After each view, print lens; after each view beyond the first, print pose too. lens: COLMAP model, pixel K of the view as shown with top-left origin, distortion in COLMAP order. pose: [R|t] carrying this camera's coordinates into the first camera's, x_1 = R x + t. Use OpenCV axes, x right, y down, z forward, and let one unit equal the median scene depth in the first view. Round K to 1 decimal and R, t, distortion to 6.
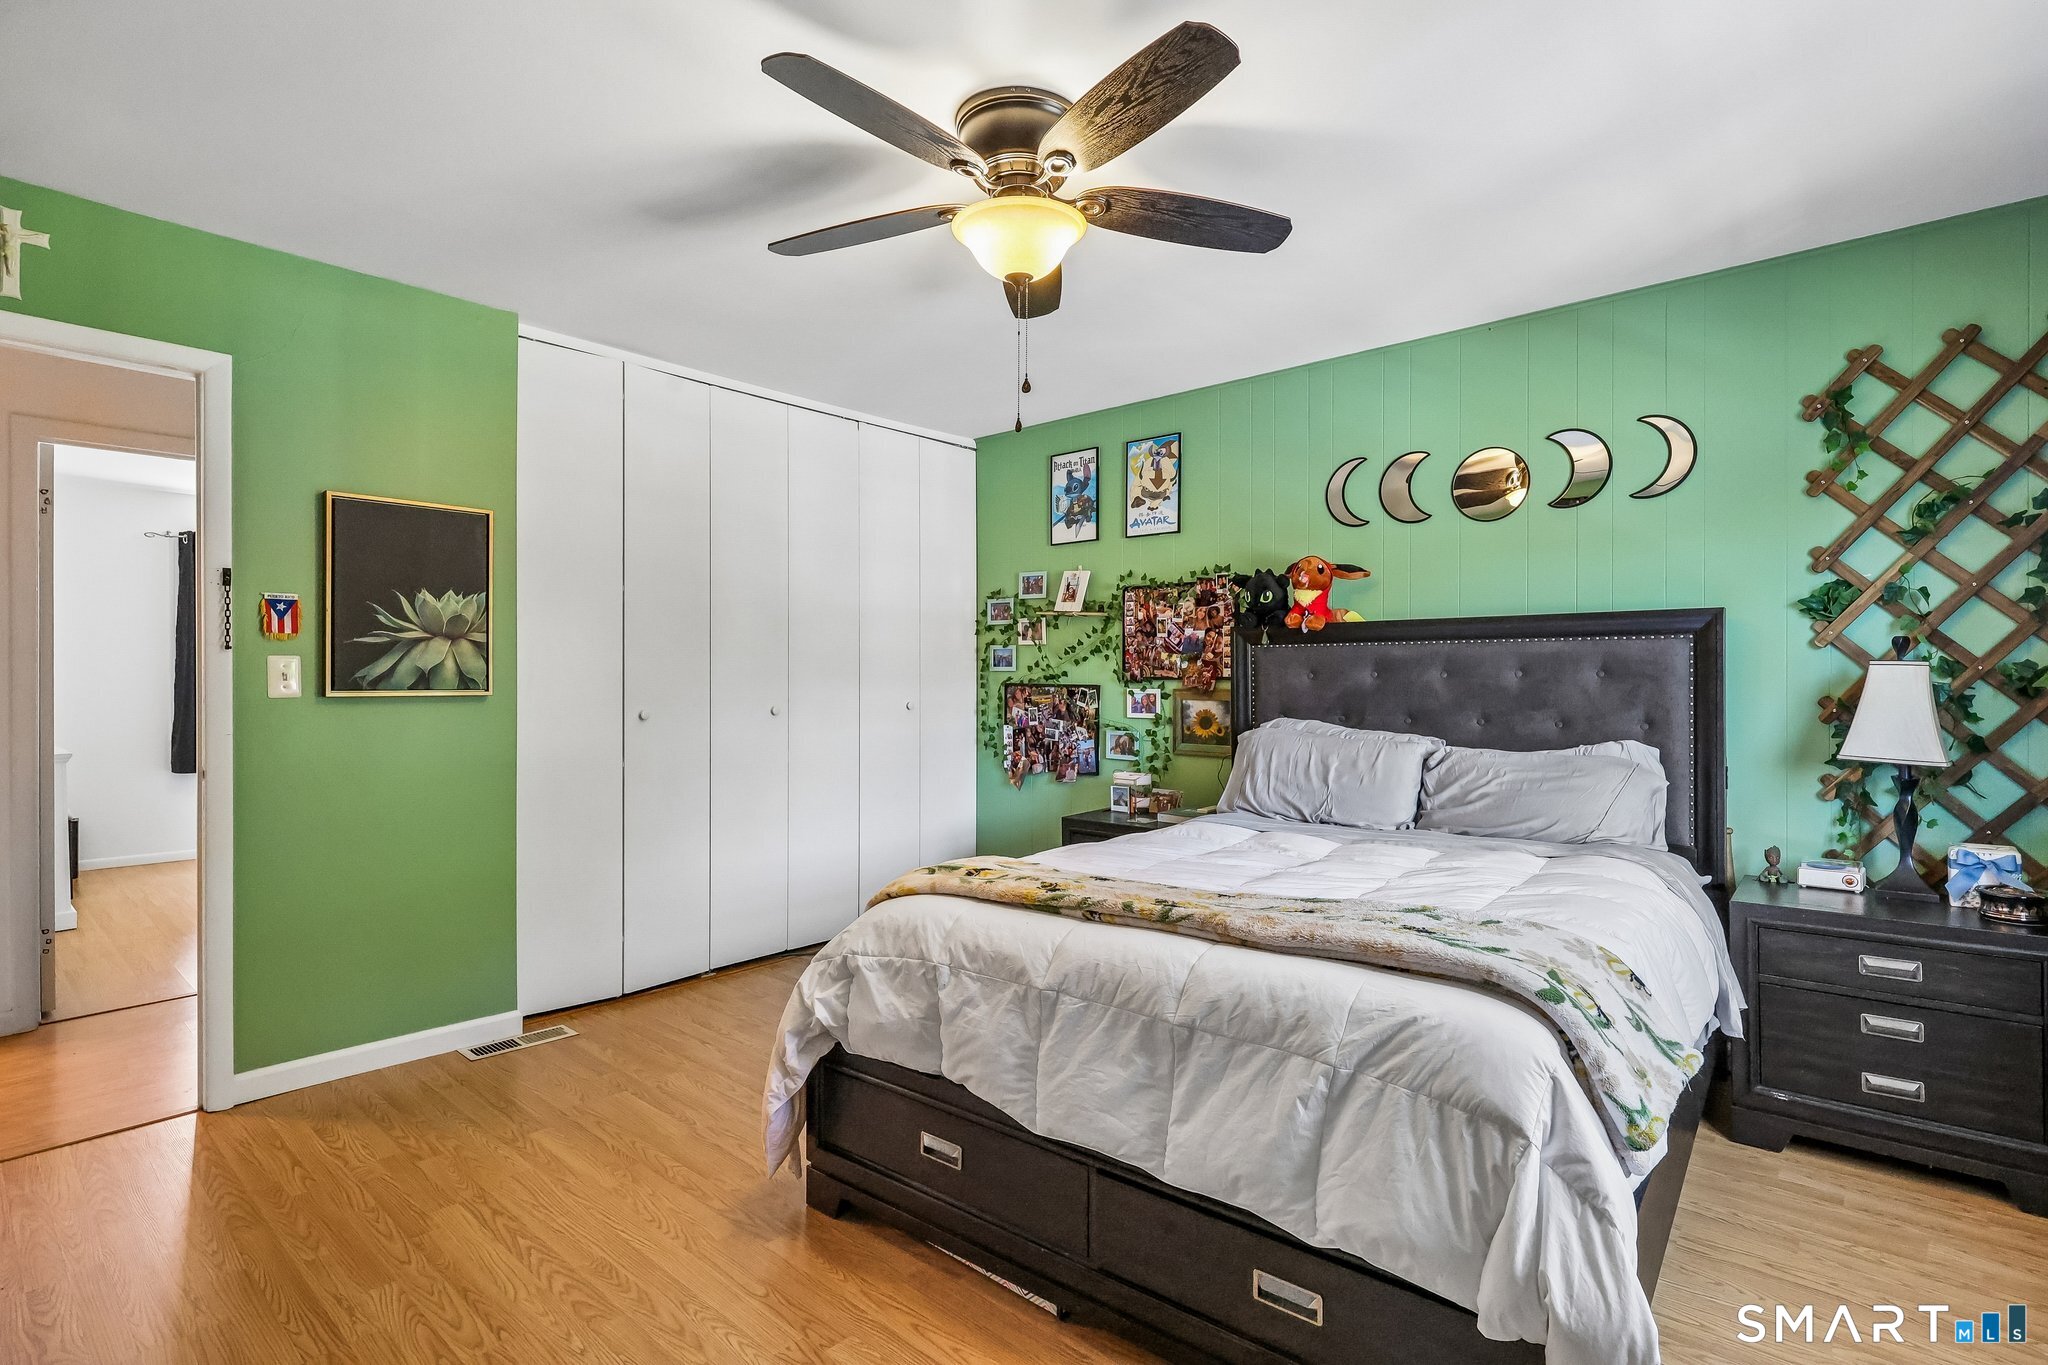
lens RADIAL K [[994.4, 0, 1024.0], [0, 994.4, 682.5], [0, 0, 1]] dist [0.000542, -0.000138]
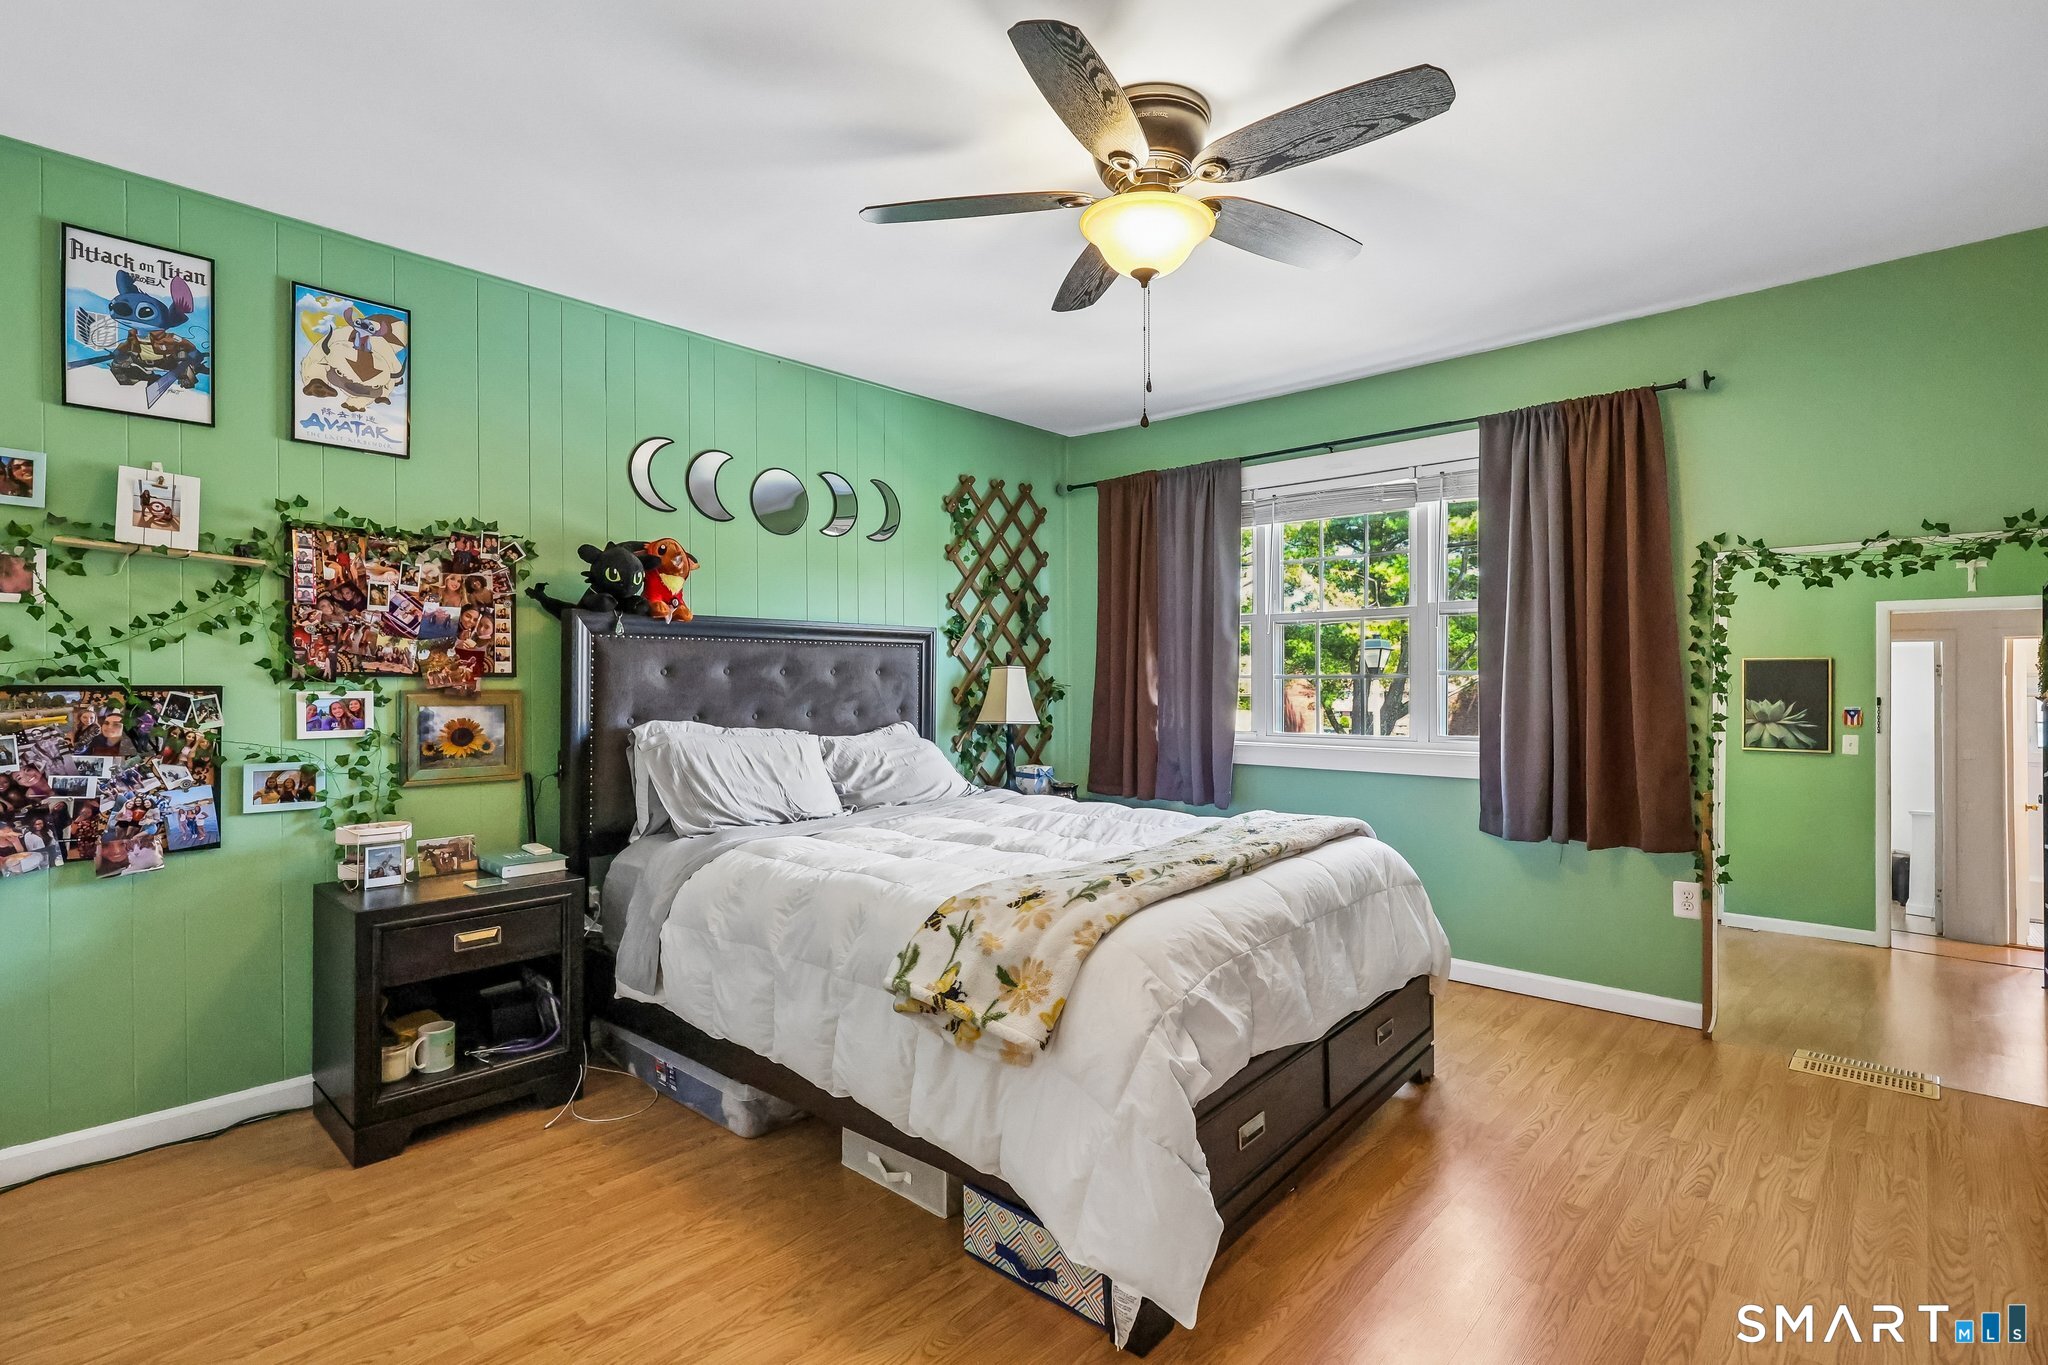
lens RADIAL K [[994.4, 0, 1024.0], [0, 994.4, 682.5], [0, 0, 1]] dist [0.000542, -0.000138]
pose [[0.001196, 0.001004, 0.999999, -0.507485], [0.008275, 0.999965, -0.001013, 0.005102], [-0.999965, 0.008276, 0.001188, 0.570946]]
